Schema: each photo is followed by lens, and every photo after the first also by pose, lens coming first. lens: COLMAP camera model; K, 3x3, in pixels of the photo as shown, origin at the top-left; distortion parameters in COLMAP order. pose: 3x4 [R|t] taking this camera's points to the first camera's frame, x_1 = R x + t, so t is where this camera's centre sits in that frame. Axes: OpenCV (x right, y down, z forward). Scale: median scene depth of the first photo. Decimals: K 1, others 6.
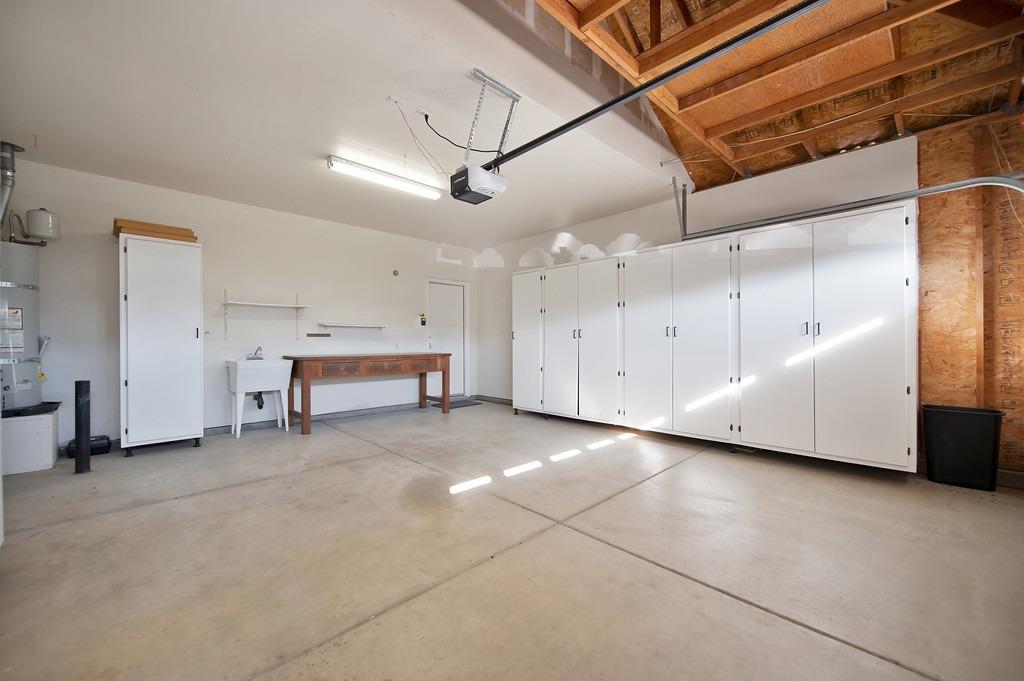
lens RADIAL K [[411.4, 0, 511.6], [0, 411.4, 343.0], [0, 0, 1]] dist [0.007404, 0.000132]
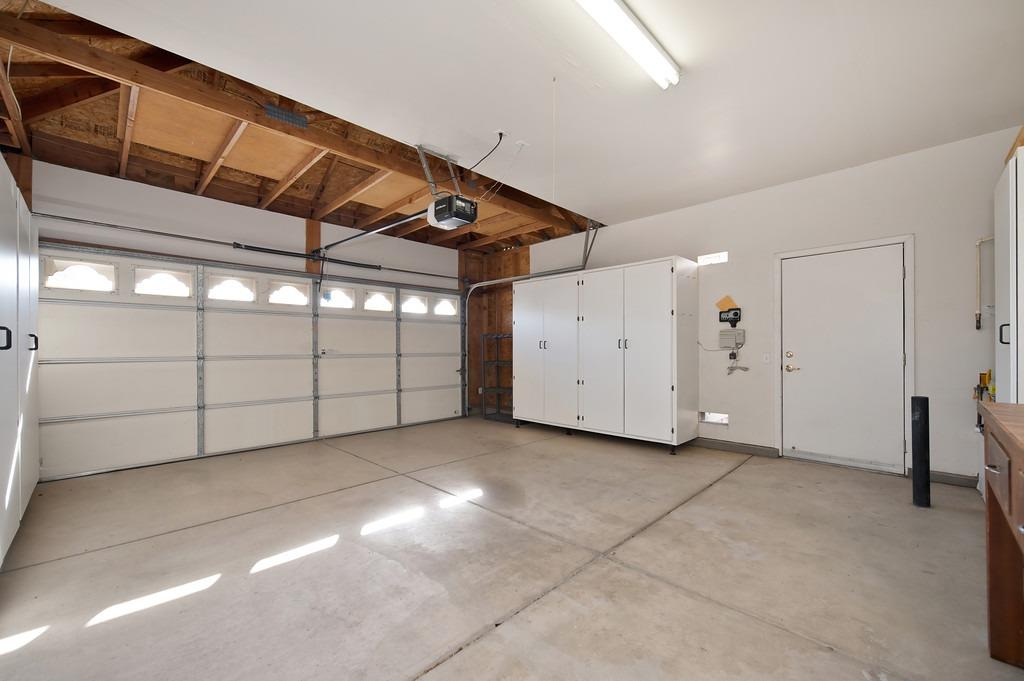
lens RADIAL K [[411.4, 0, 512.4], [0, 411.4, 346.9], [0, 0, 1]] dist [0.007404, 0.000132]
pose [[-0.999904, 0.009196, -0.010387, -0.197629], [0.009299, 0.999908, -0.009887, -0.009561], [0.010296, -0.009983, -0.999897, 1.832745]]
